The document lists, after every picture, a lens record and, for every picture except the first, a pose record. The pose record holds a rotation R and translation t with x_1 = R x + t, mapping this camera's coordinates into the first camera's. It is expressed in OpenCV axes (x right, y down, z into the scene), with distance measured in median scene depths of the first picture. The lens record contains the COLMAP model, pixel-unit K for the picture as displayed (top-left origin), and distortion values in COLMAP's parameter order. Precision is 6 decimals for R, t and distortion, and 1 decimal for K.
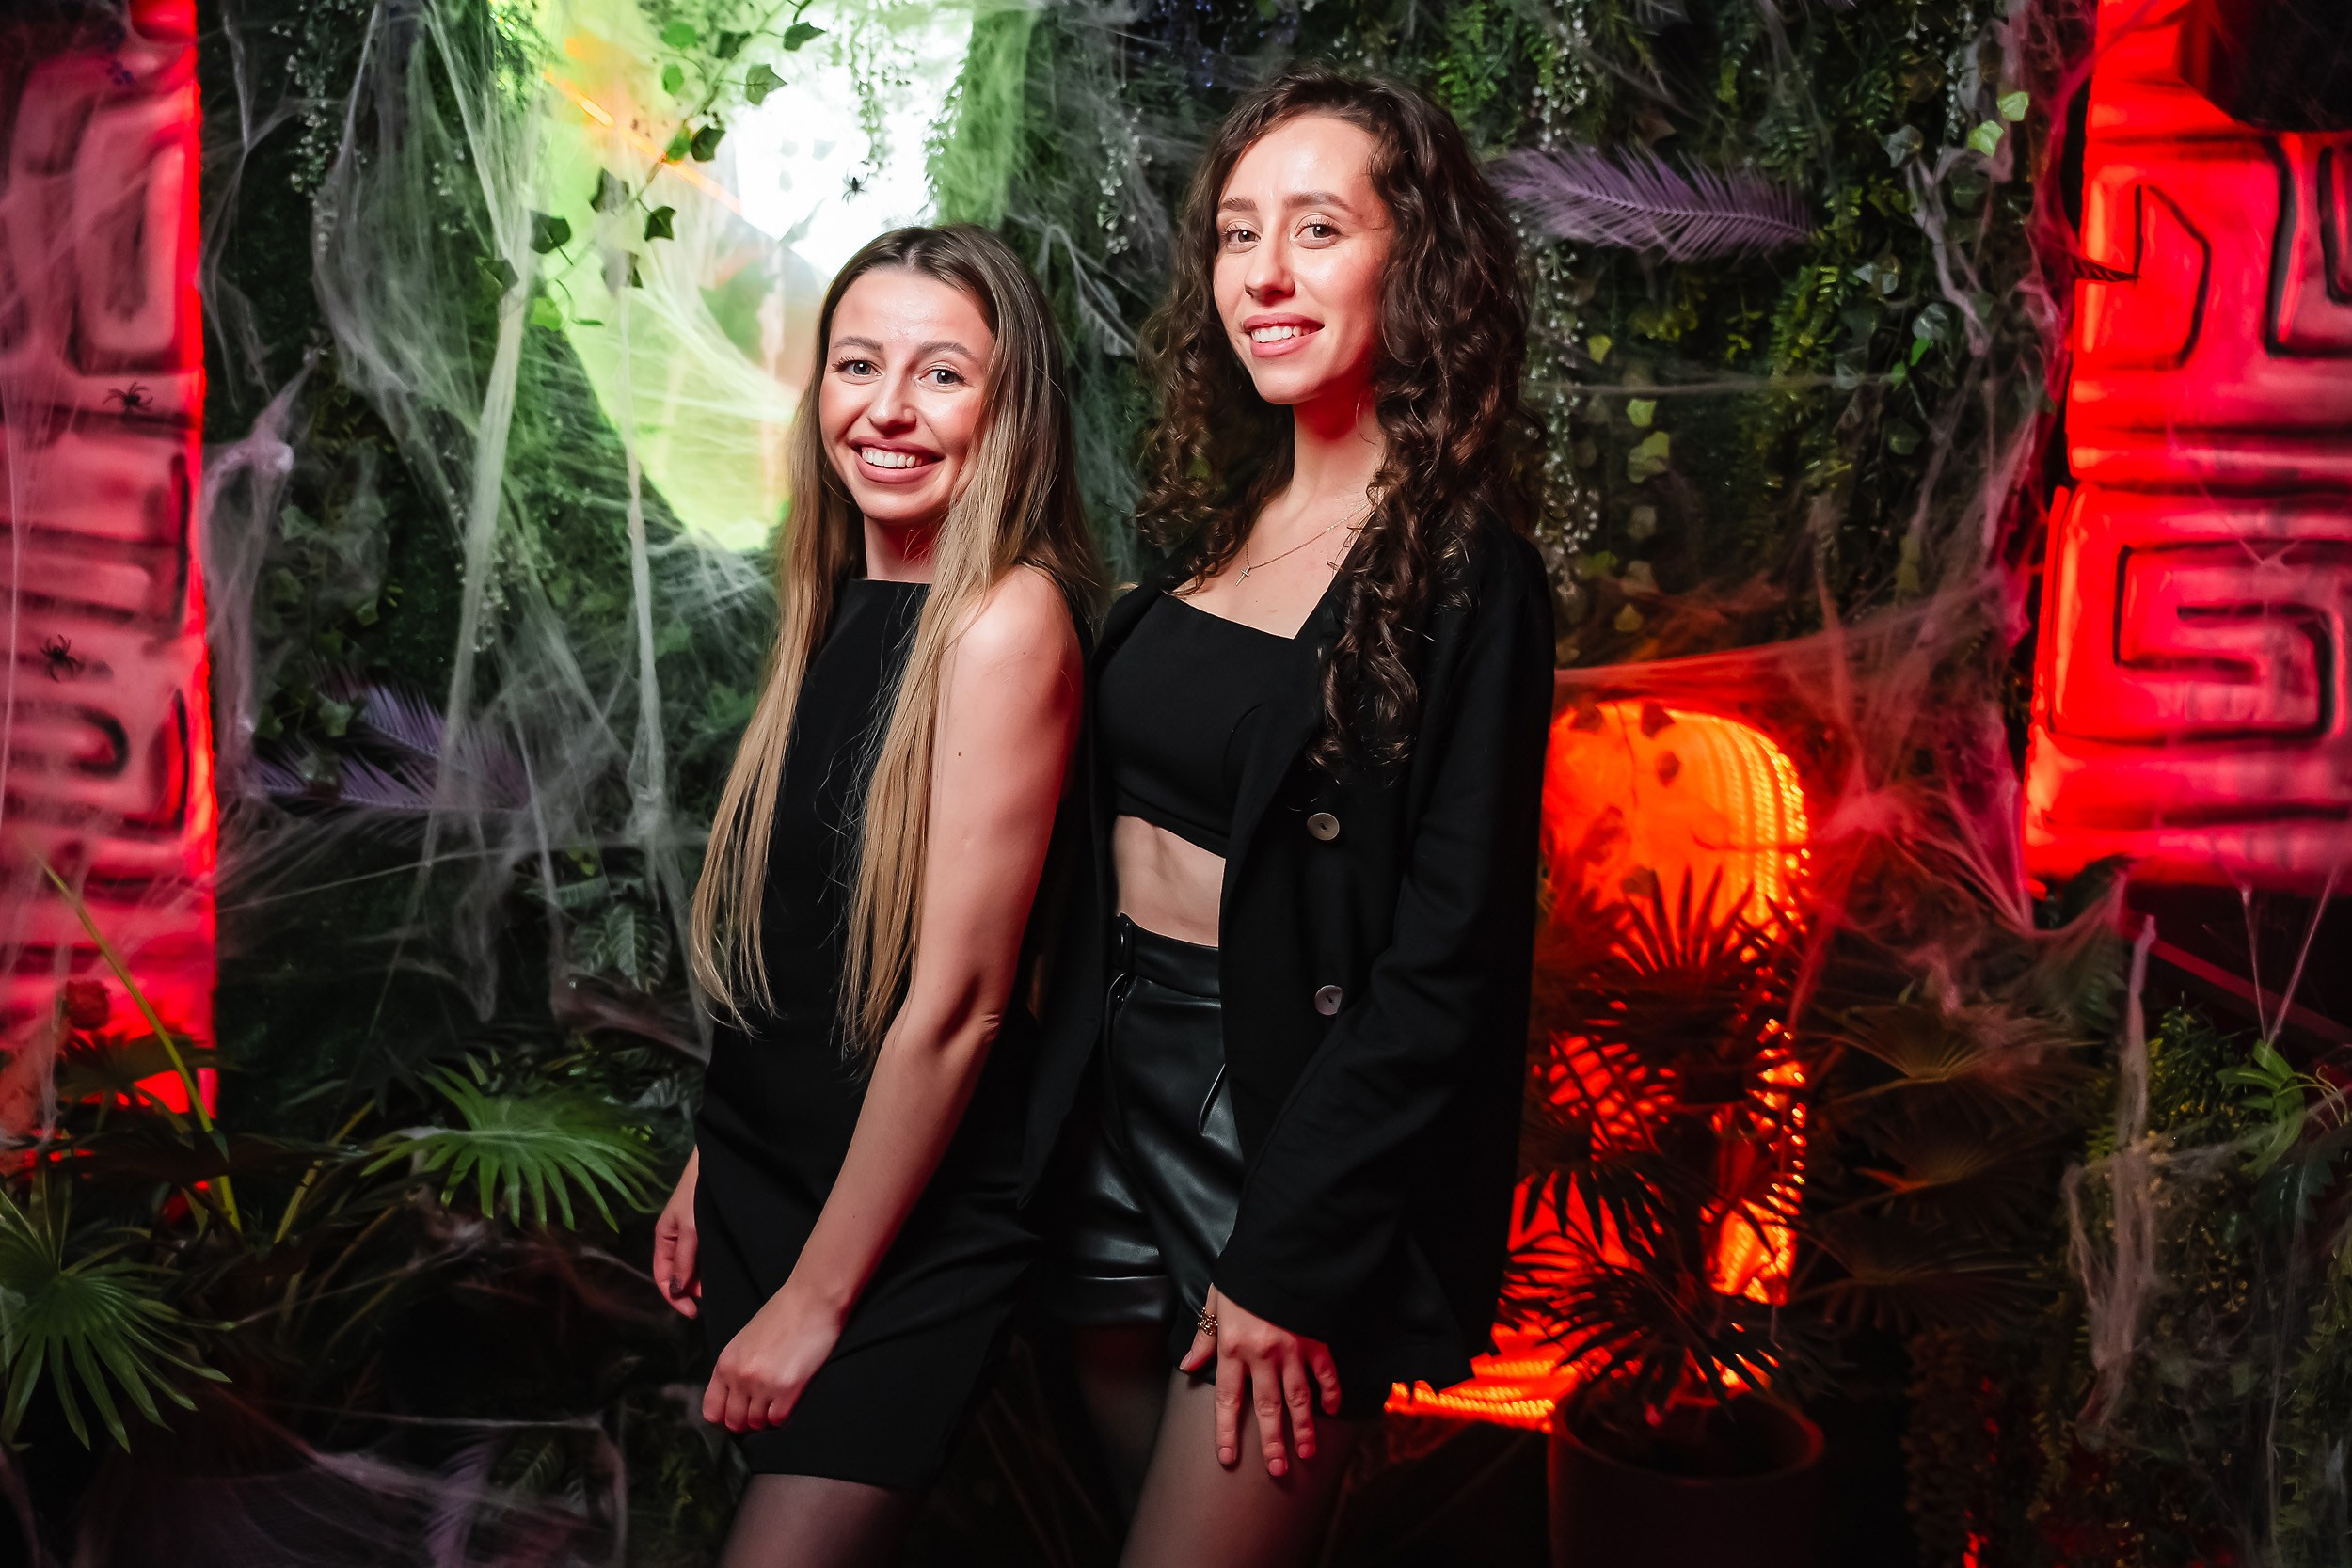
lens RADIAL K [[2403.9, 0, 1176.0], [0, 2403.9, 784.0], [0, 0, 1]] dist [0.000692, 0.006729]
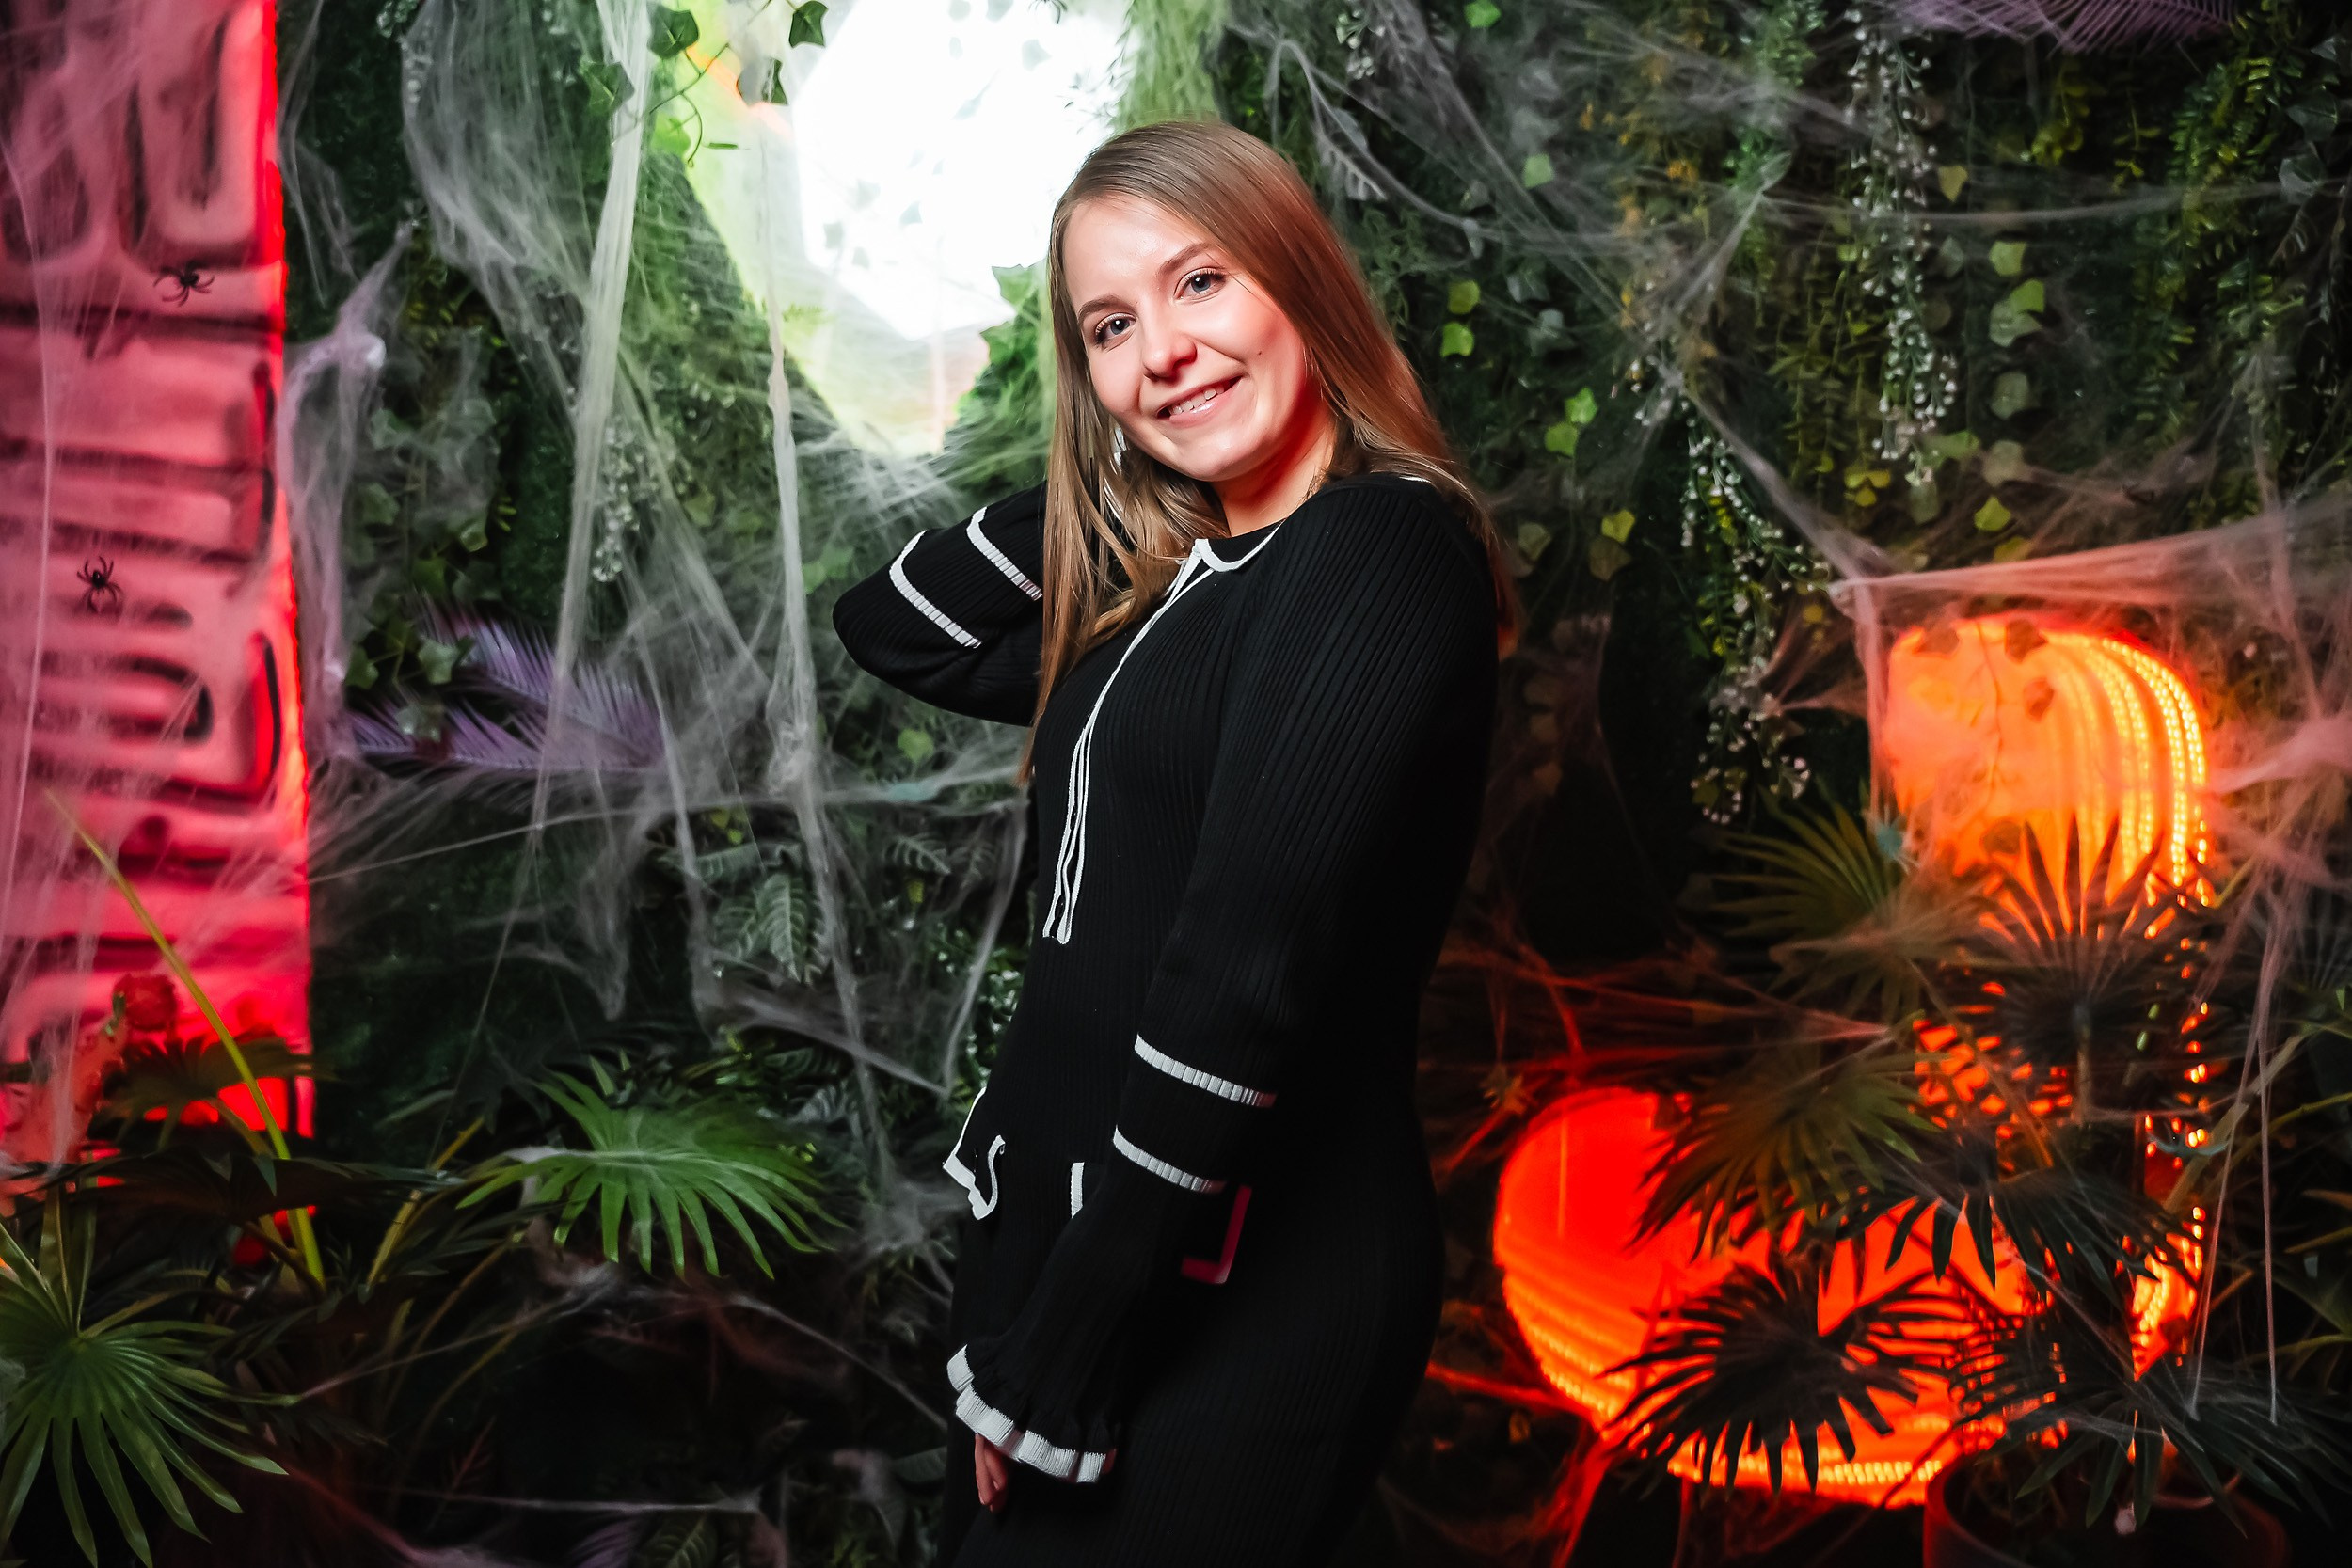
lens RADIAL K [[2339.2, 0, 1176.0], [0, 2339.2, 784.0], [0, 0, 1]] dist [-0.002313, 0.005156]
pose [[0.997781, -0.014556, -0.064970, -0.039409], [0.014056, 0.999868, -0.008160, 0.026484], [0.065080, 0.007229, 0.997854, 0.202430]]
